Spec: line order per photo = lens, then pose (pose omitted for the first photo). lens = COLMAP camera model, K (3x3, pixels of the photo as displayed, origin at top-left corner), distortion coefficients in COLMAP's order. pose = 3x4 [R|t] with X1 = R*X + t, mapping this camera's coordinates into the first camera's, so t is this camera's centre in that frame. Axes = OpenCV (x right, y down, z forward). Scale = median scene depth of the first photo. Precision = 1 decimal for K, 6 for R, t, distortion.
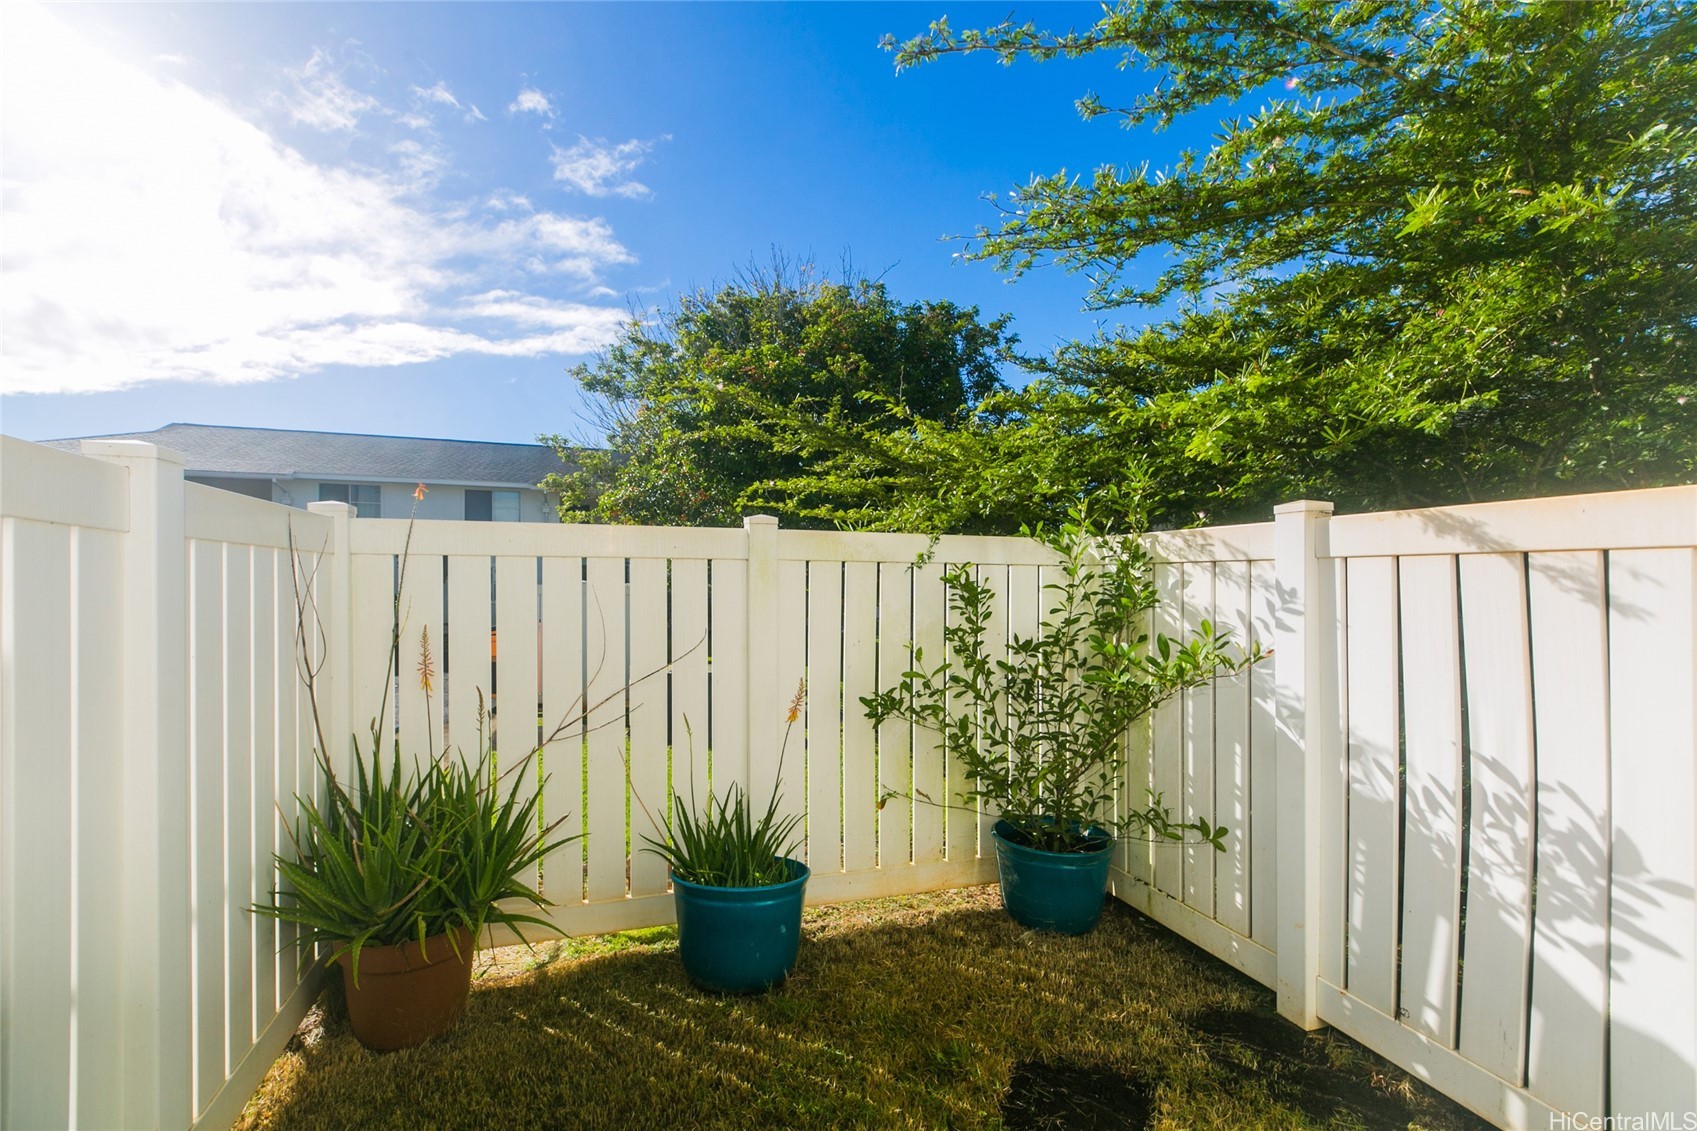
lens RADIAL K [[771.4, 0, 830.4], [0, 771.4, 575.5], [0, 0, 1]] dist [0.009641, -0.005804]
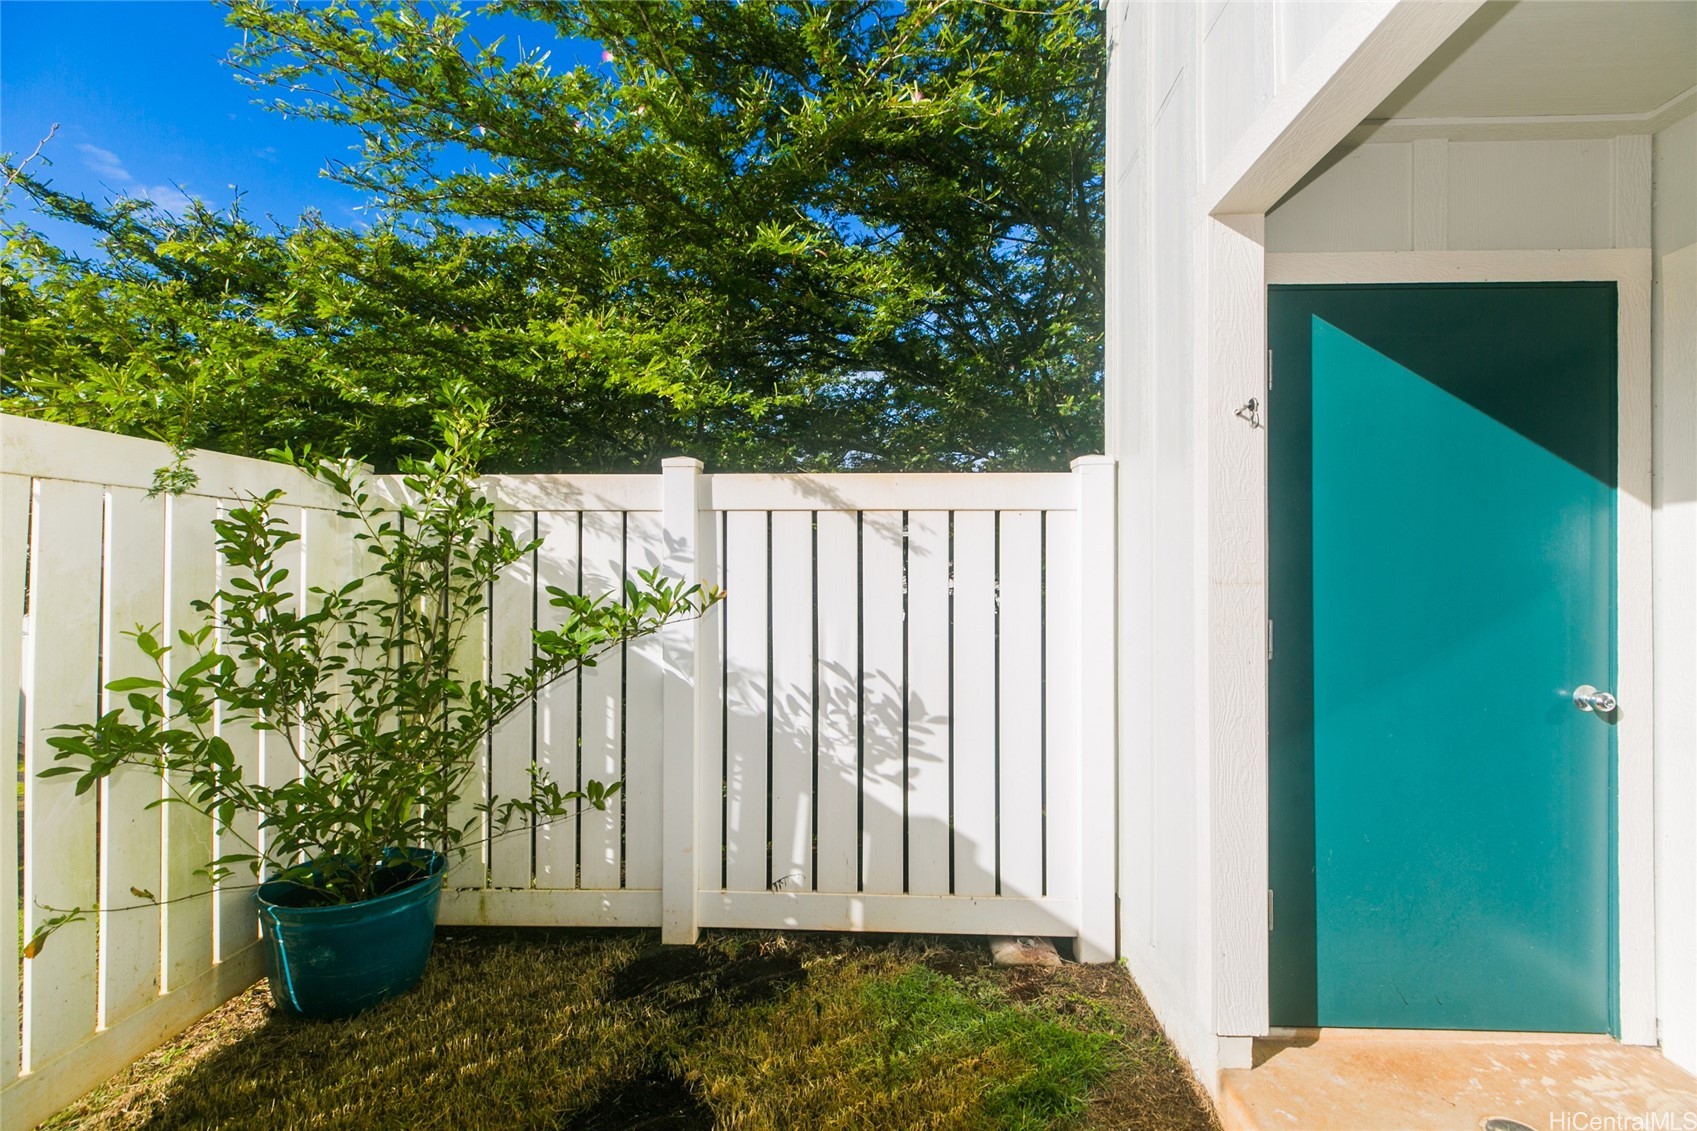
lens RADIAL K [[771.4, 0, 844.9], [0, 771.4, 559.6], [0, 0, 1]] dist [0.009641, -0.005804]
pose [[0.322664, 0.008786, 0.946473, -0.368191], [-0.005538, 0.999957, -0.007394, 0.057227], [-0.946498, -0.002856, 0.322698, 0.475582]]
